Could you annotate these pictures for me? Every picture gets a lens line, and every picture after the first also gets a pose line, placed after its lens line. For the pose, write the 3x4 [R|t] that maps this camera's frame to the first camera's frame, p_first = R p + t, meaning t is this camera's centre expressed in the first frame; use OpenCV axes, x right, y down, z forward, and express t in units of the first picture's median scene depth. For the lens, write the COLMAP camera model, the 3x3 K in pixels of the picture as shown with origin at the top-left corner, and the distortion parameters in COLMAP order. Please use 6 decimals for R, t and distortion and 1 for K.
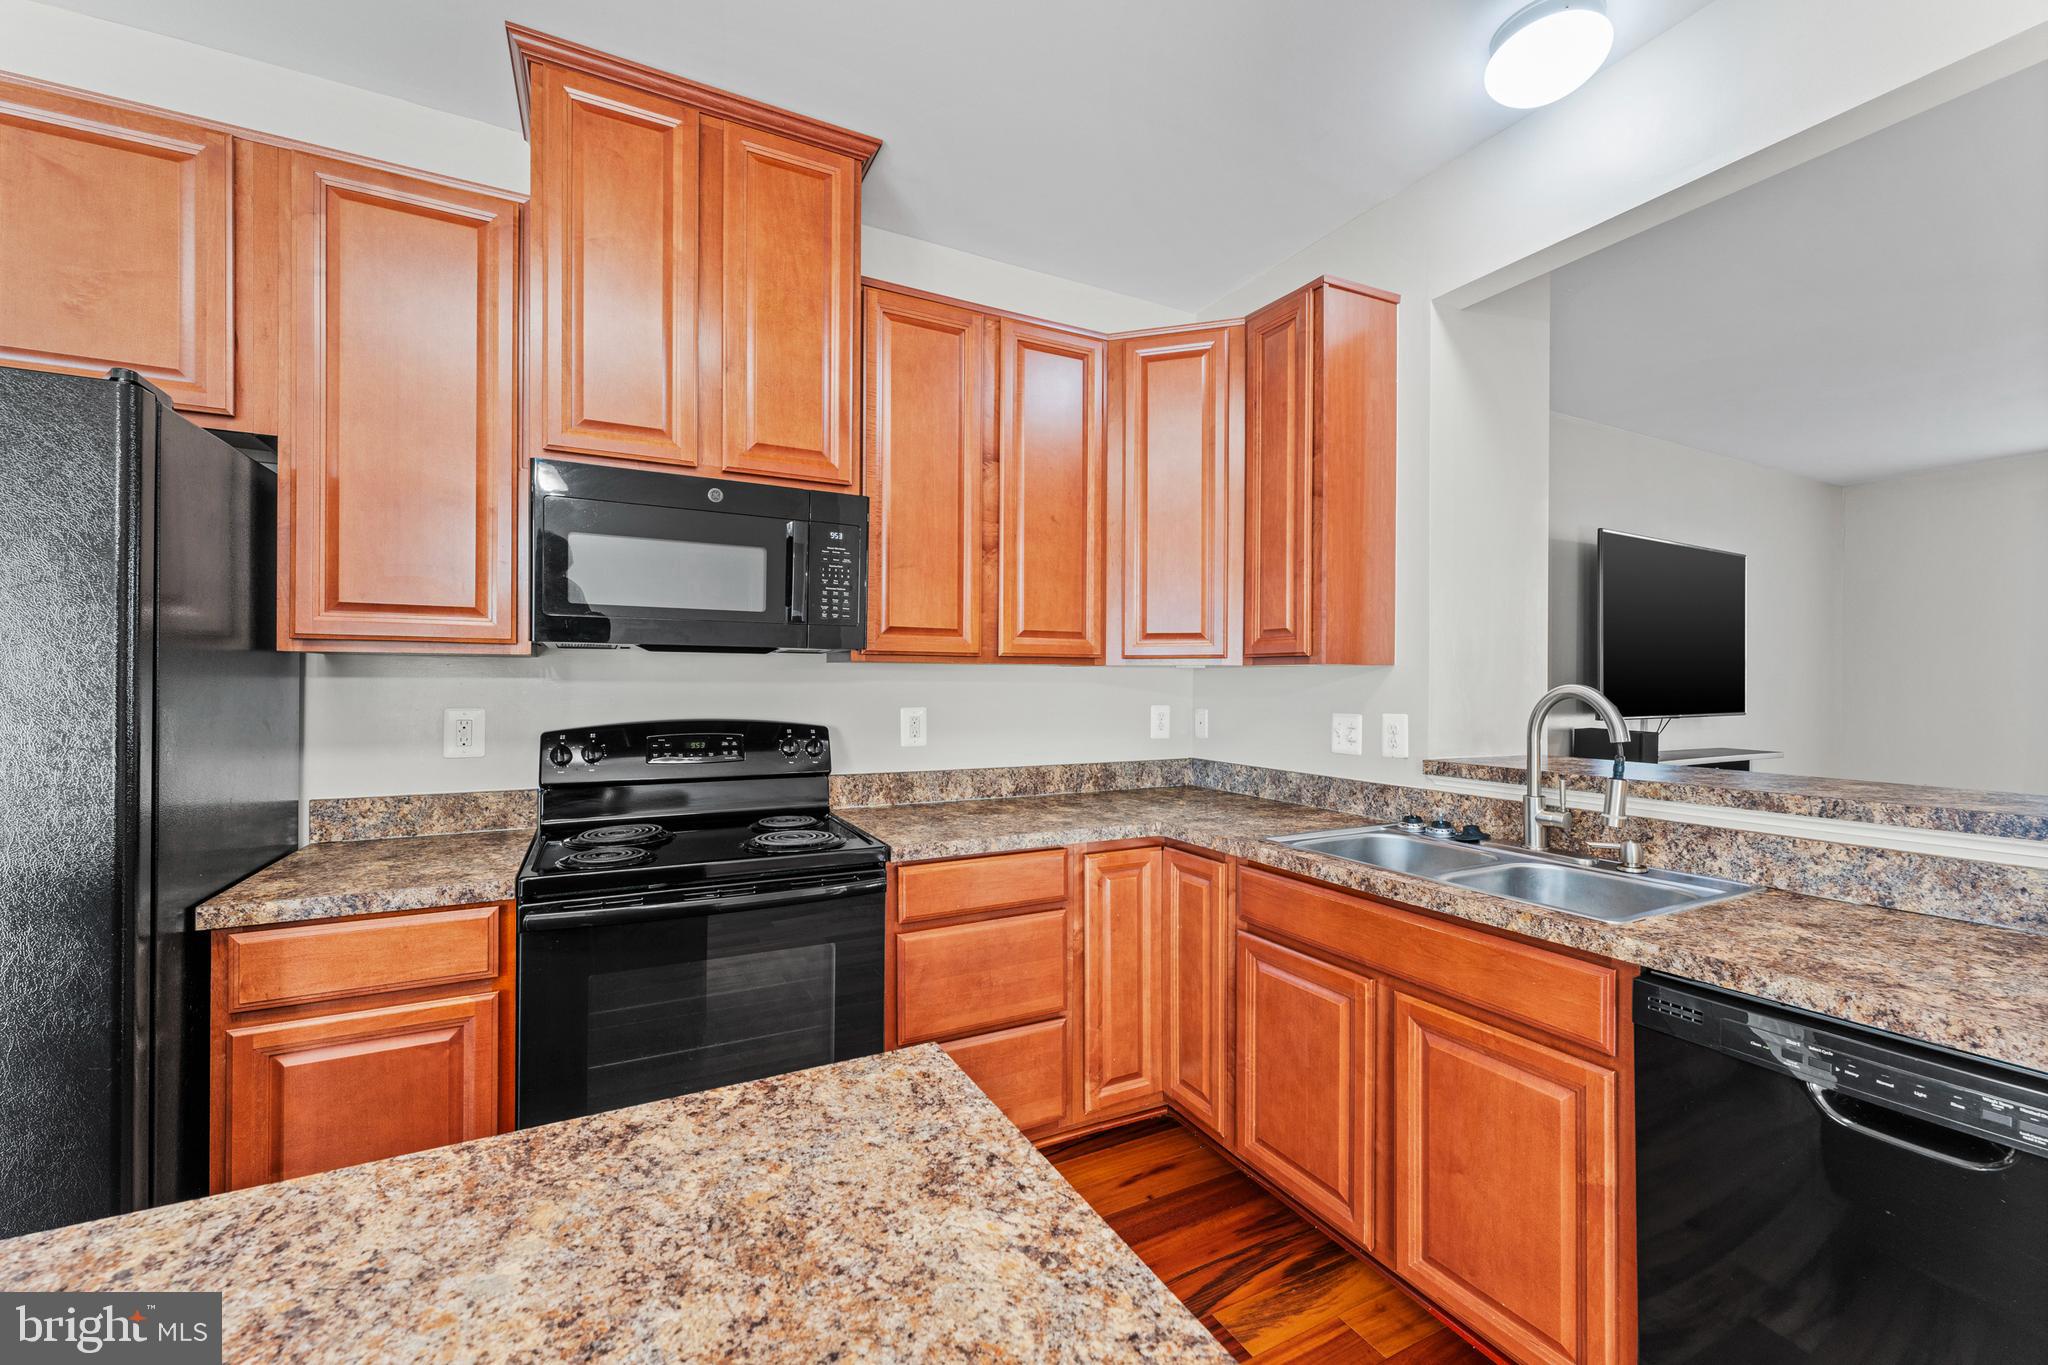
lens RADIAL K [[822.2, 0, 1014.9], [0, 822.2, 682.1], [0, 0, 1]] dist [0.002129, -0.000662]
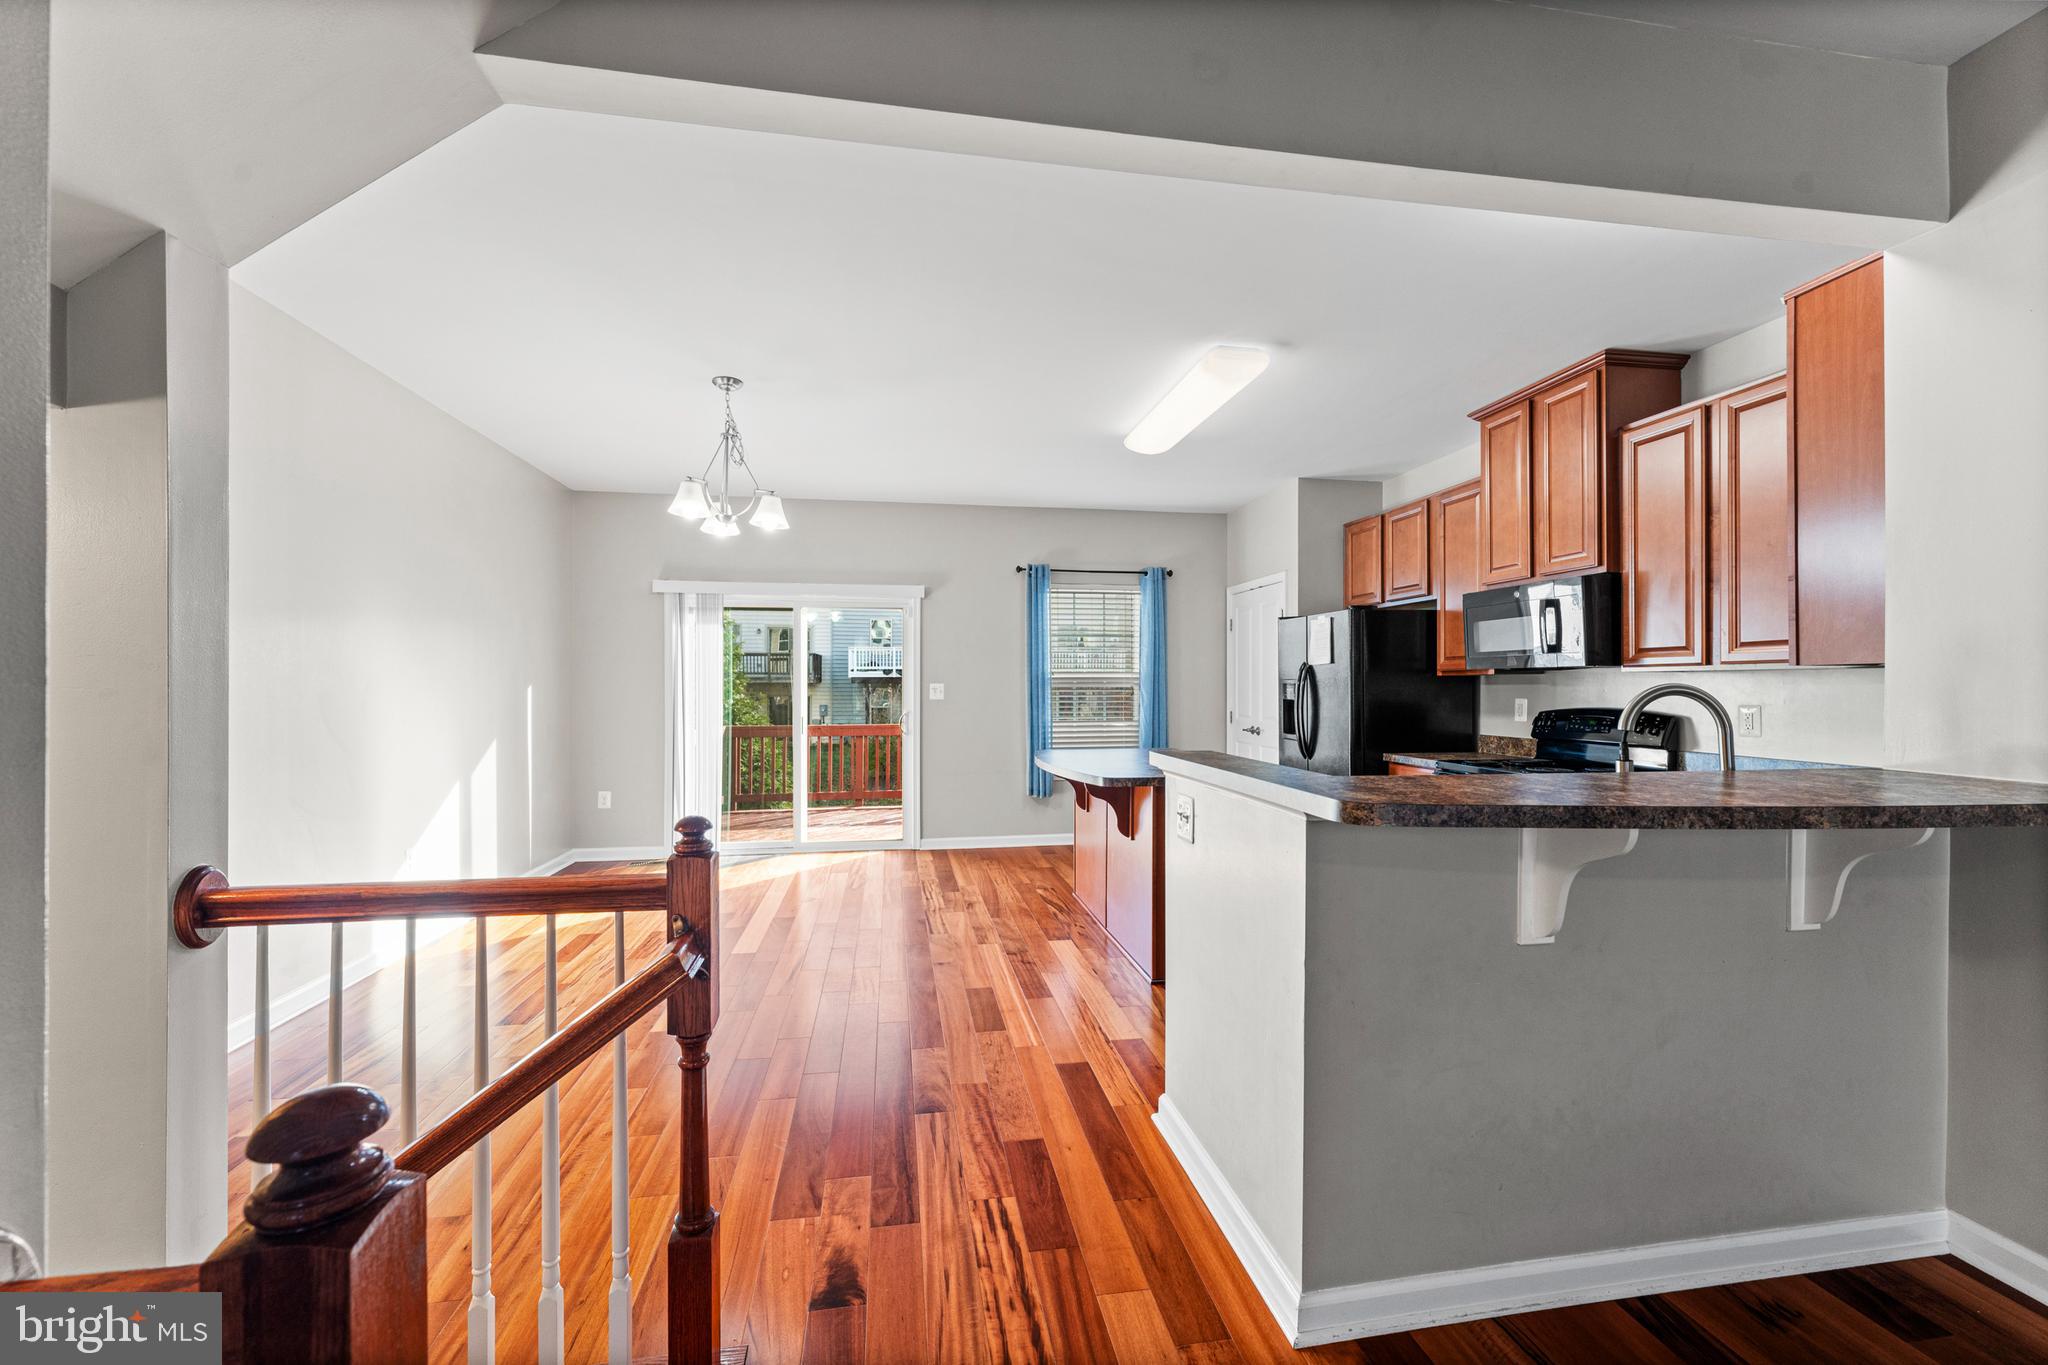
lens RADIAL K [[822.2, 0, 1022.7], [0, 822.2, 682.5], [0, 0, 1]] dist [0.002129, -0.000662]
pose [[-0.304921, -0.010550, -0.952319, 1.874409], [-0.001630, 0.999943, -0.010556, 0.014168], [0.952376, -0.001667, -0.304921, 0.438529]]
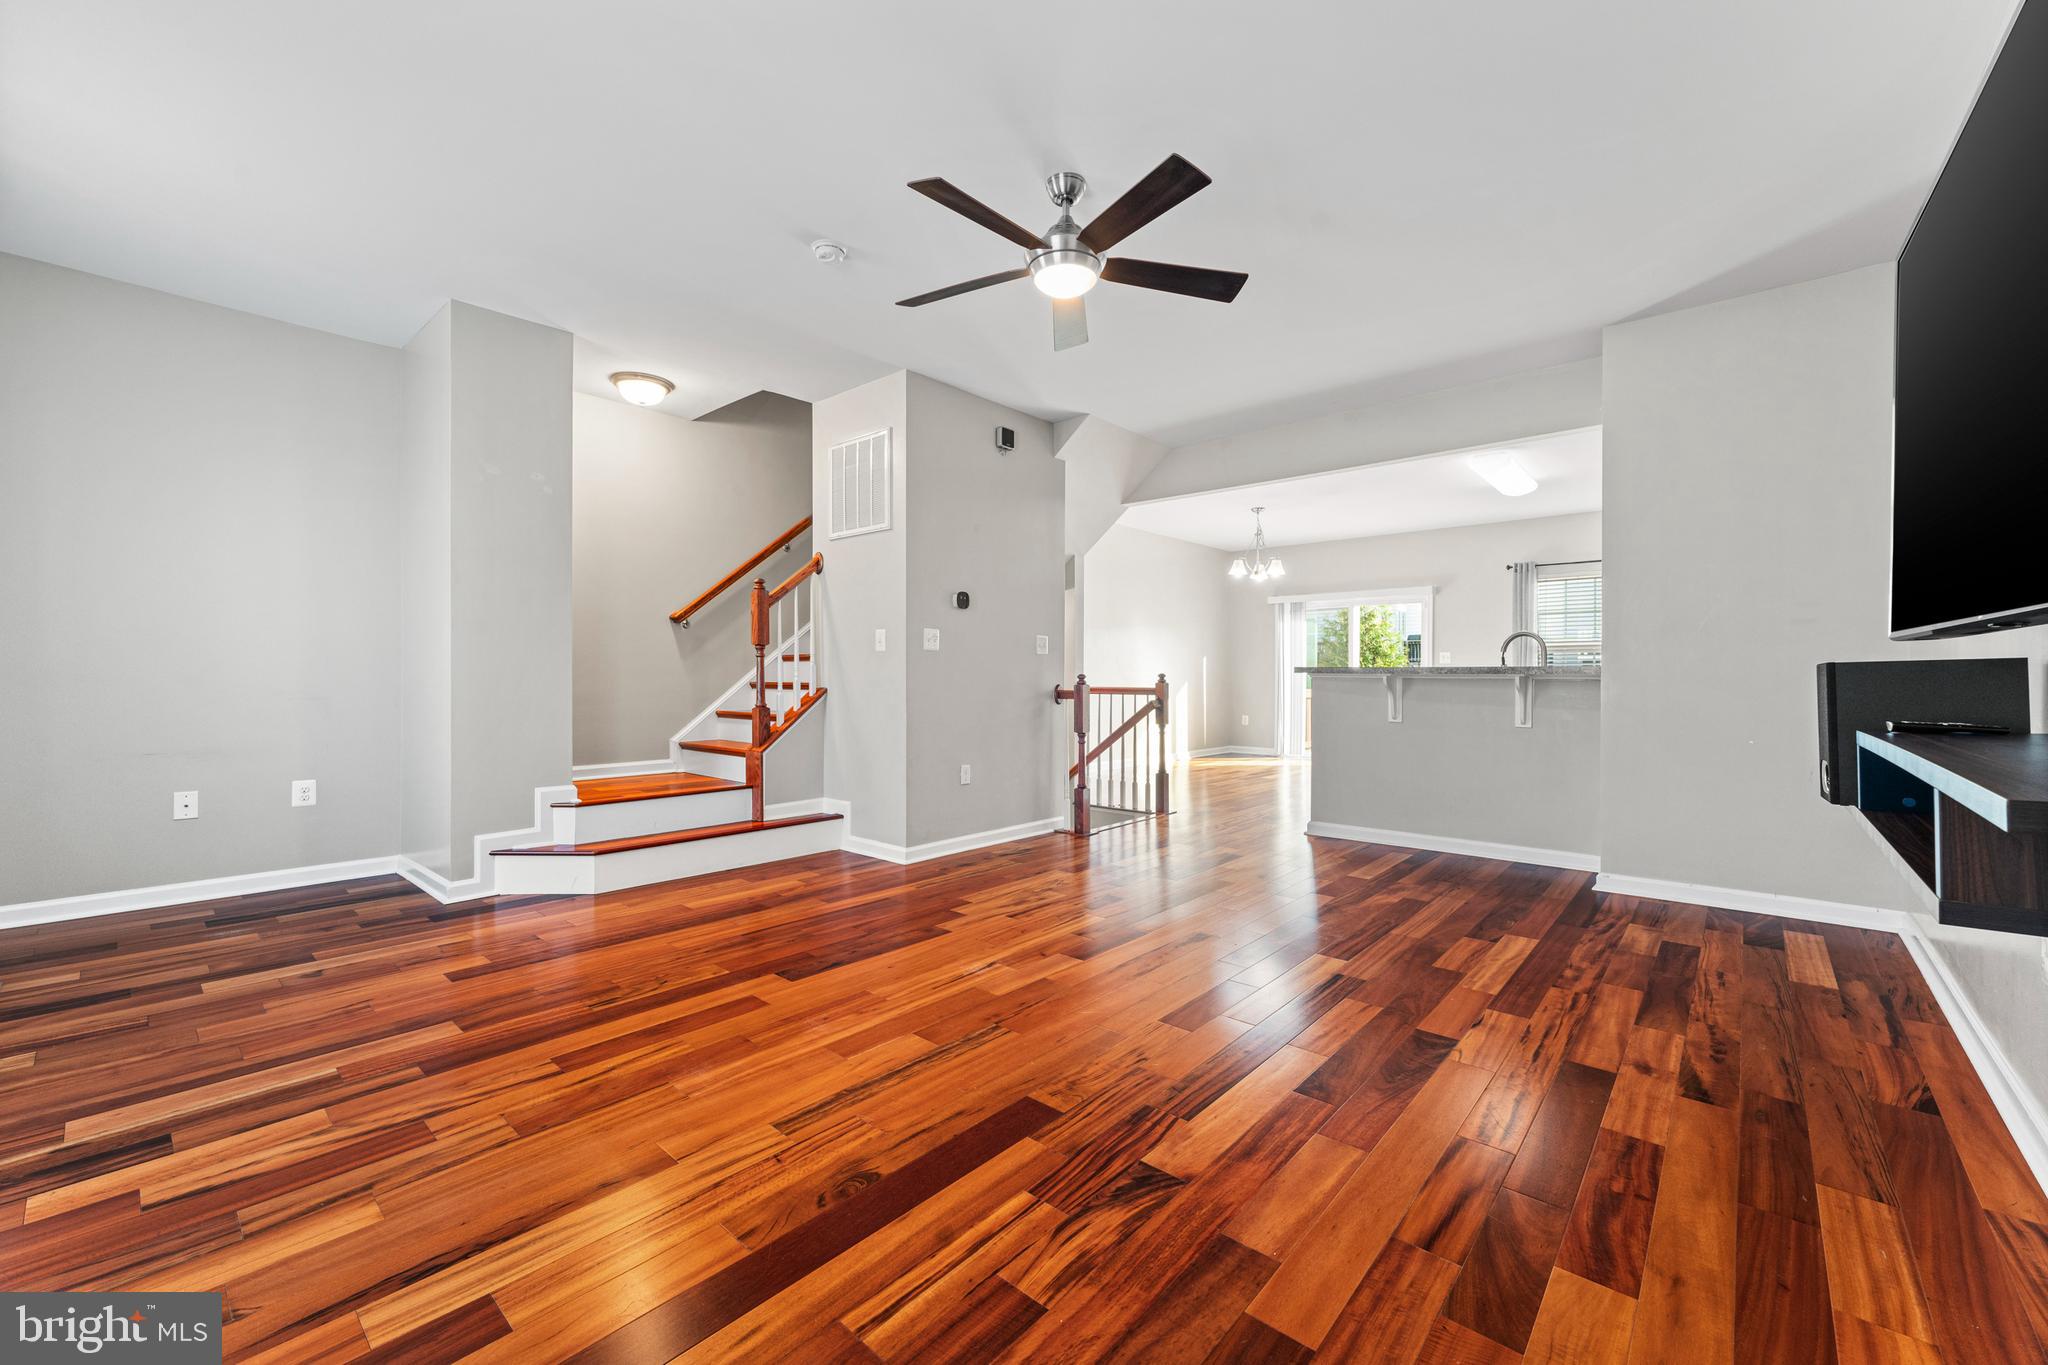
lens RADIAL K [[822.2, 0, 1011.9], [0, 822.2, 678.5], [0, 0, 1]] dist [0.002129, -0.000662]
pose [[-0.932721, -0.003864, -0.360579, 2.907047], [-0.003577, 0.999993, -0.001464, 0.153493], [0.360582, -0.000075, -0.932728, 2.623124]]
